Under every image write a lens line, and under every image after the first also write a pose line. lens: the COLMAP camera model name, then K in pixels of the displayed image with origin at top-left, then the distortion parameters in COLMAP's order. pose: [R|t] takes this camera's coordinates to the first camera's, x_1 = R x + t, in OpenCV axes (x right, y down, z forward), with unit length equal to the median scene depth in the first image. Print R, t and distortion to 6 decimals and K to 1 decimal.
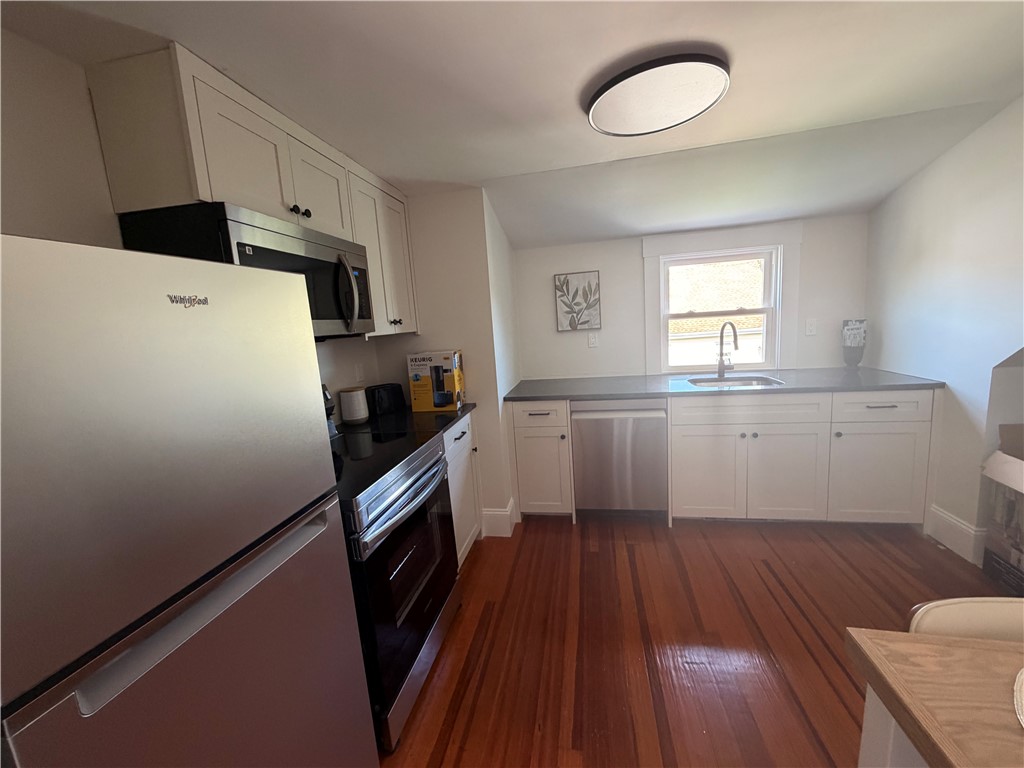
lens RADIAL K [[409.7, 0, 510.2], [0, 409.7, 383.2], [0, 0, 1]] dist [0.001628, -0.000324]
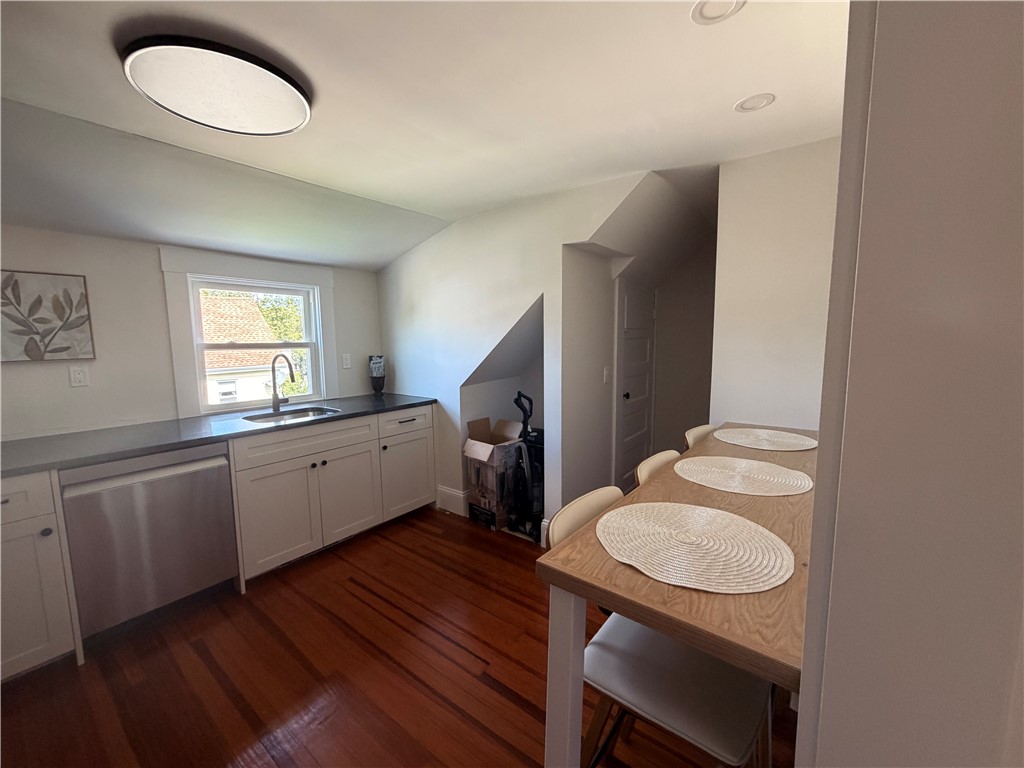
lens RADIAL K [[409.7, 0, 510.3], [0, 409.7, 384.0], [0, 0, 1]] dist [0.001628, -0.000324]
pose [[0.451708, -0.034487, 0.891499, -0.095284], [0.116494, 0.992977, -0.020613, 0.004631], [-0.884527, 0.113166, 0.452554, 0.083247]]
